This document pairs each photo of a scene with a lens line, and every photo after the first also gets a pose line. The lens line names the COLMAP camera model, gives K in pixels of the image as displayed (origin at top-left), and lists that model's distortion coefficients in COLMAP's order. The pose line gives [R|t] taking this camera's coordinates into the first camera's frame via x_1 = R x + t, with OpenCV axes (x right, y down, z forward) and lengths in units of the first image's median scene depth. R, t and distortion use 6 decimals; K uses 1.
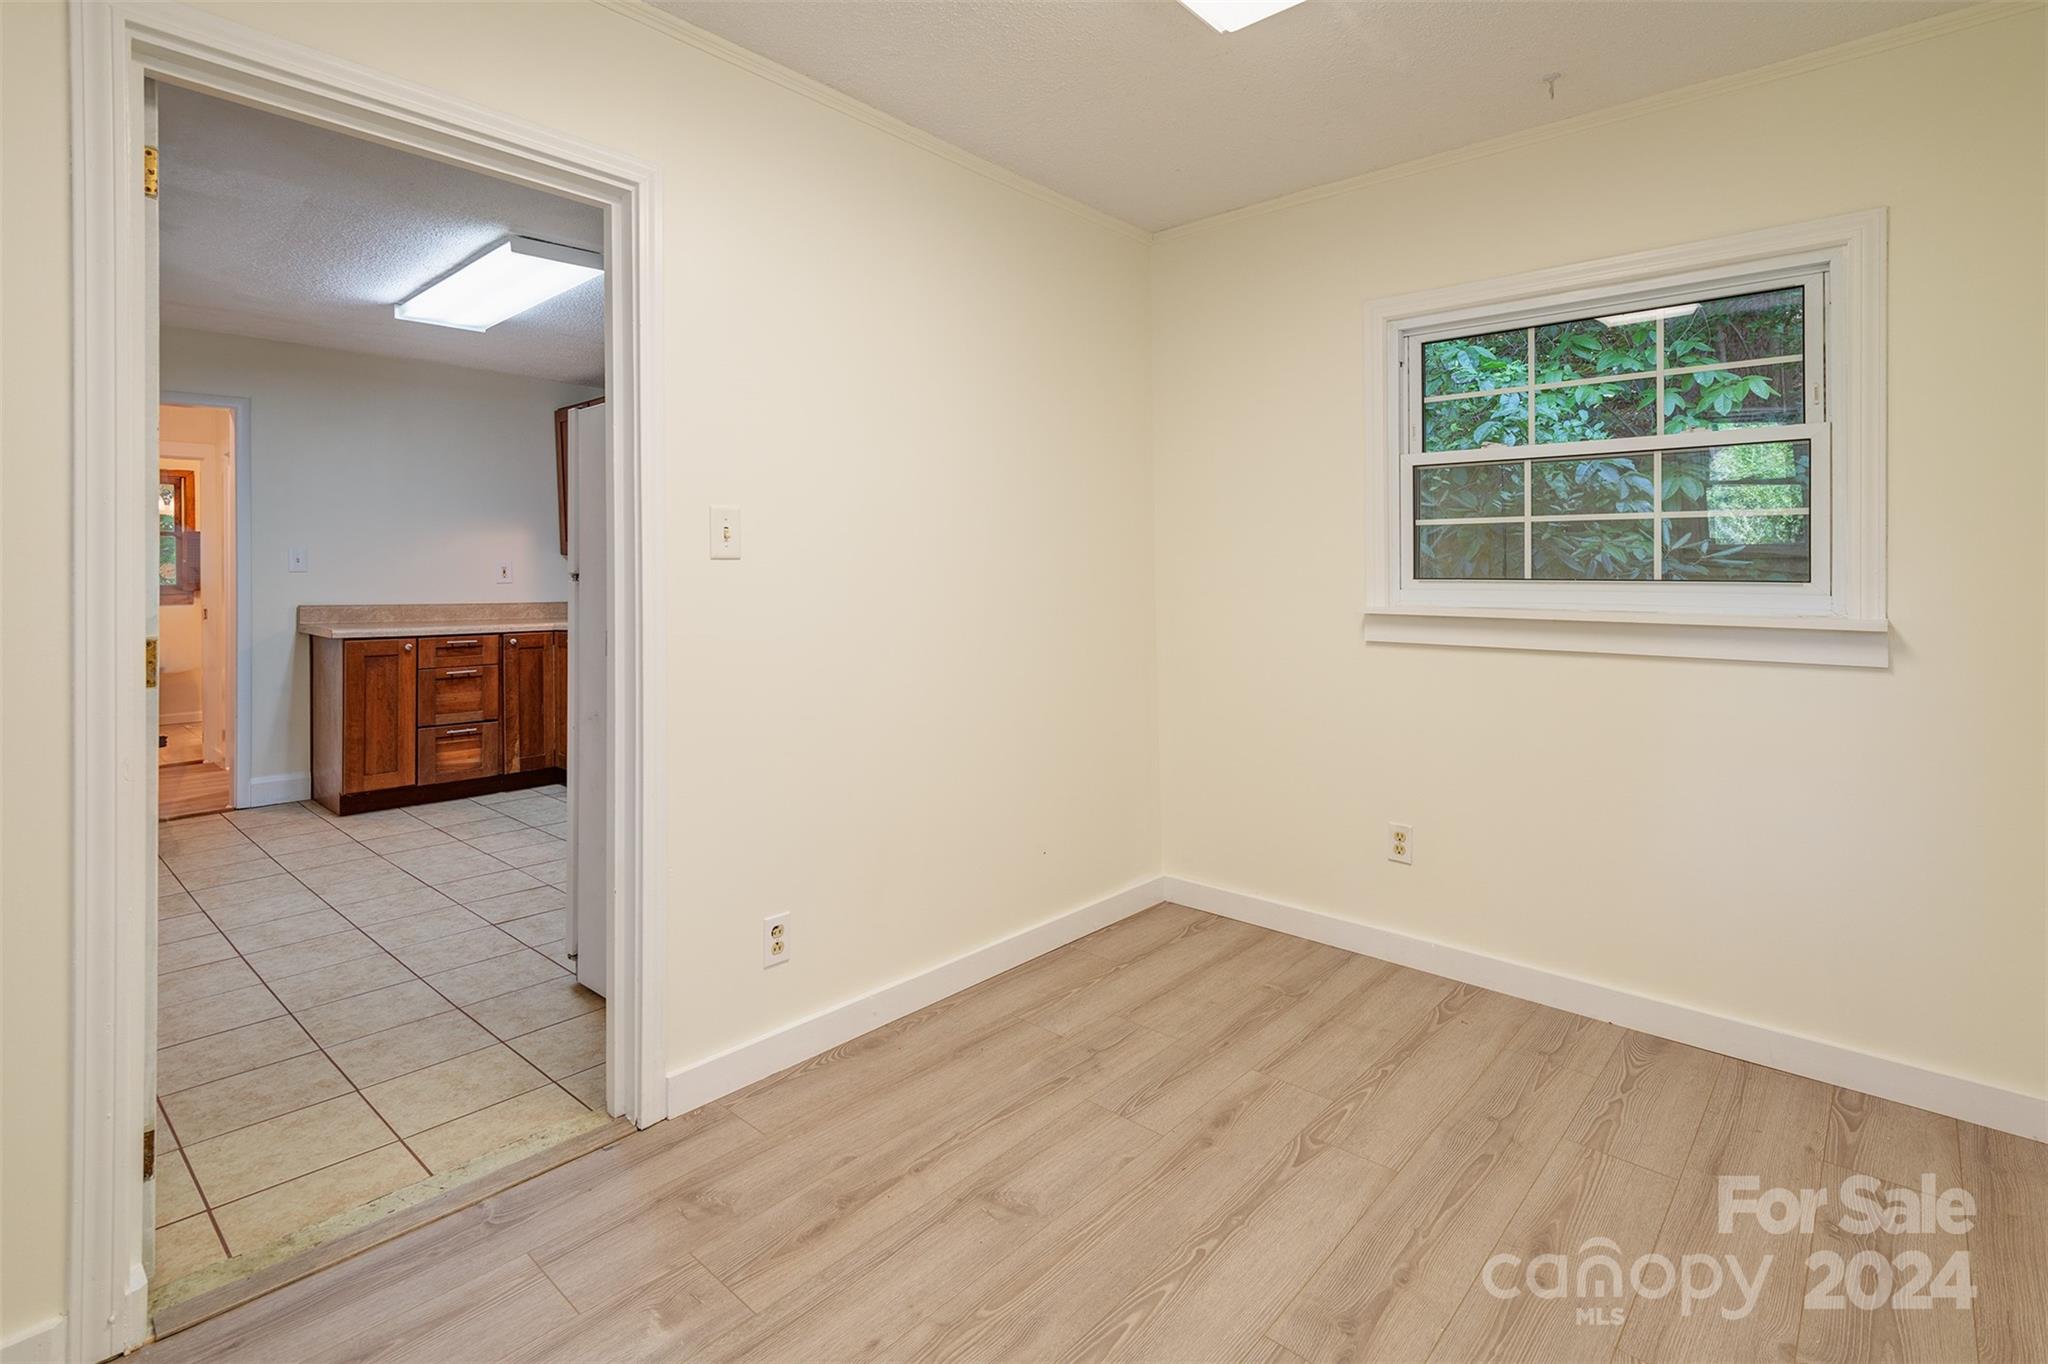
lens RADIAL K [[963.1, 0, 1015.3], [0, 963.1, 570.0], [0, 0, 1]] dist [0.007441, -0.006223]
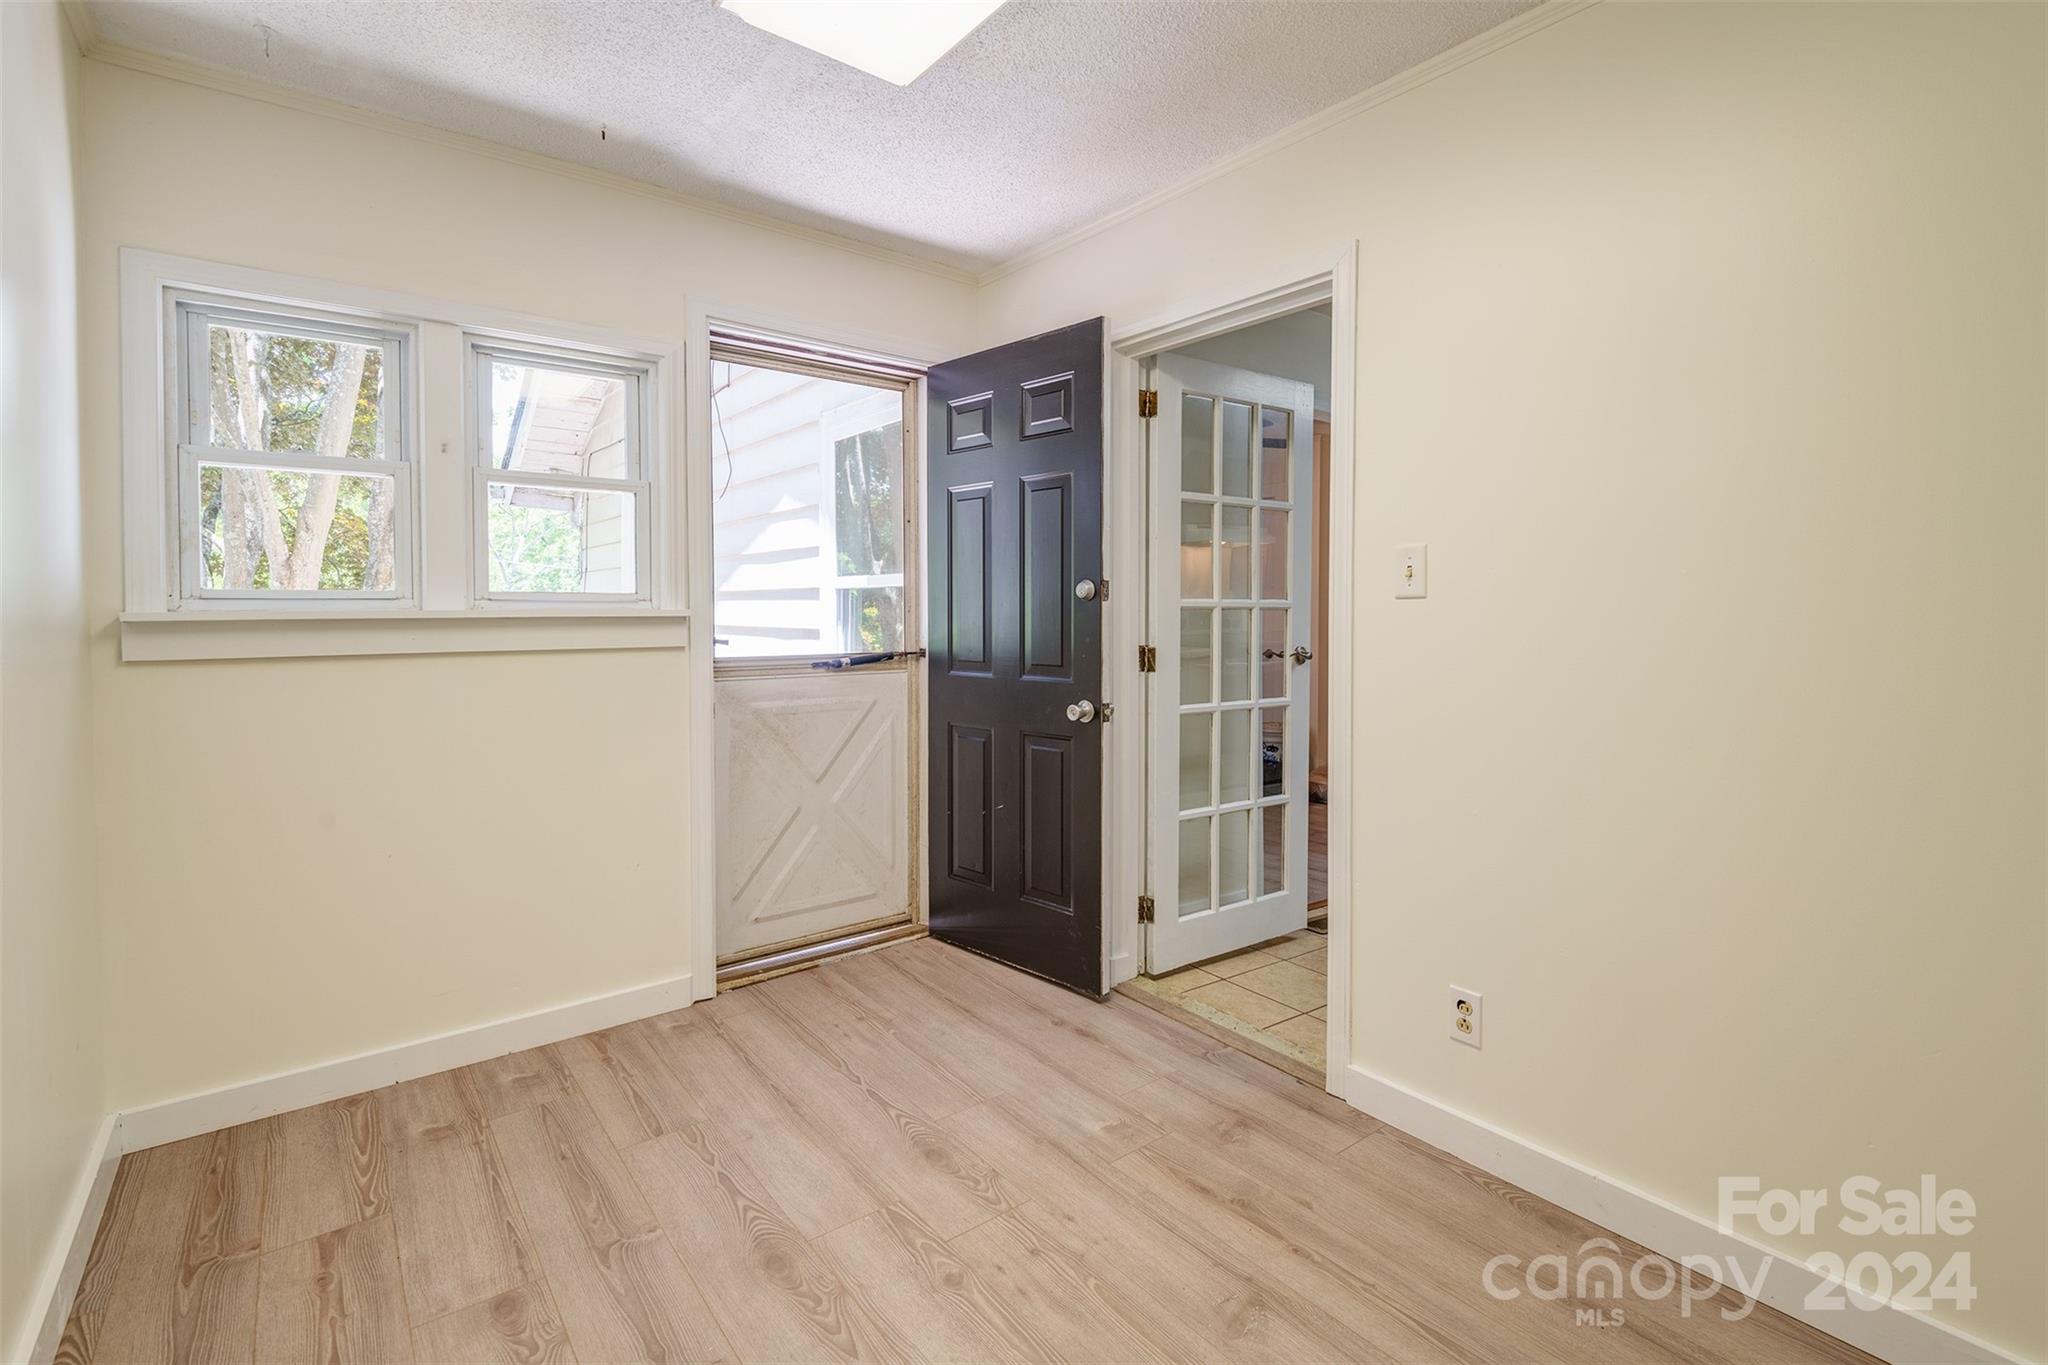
lens RADIAL K [[963.1, 0, 1047.6], [0, 963.1, 638.6], [0, 0, 1]] dist [0.007441, -0.006223]
pose [[-0.167266, 0.034449, -0.985310, 0.872795], [0.000912, 0.999394, 0.034787, -0.005417], [0.985911, 0.004920, -0.167196, 0.948379]]
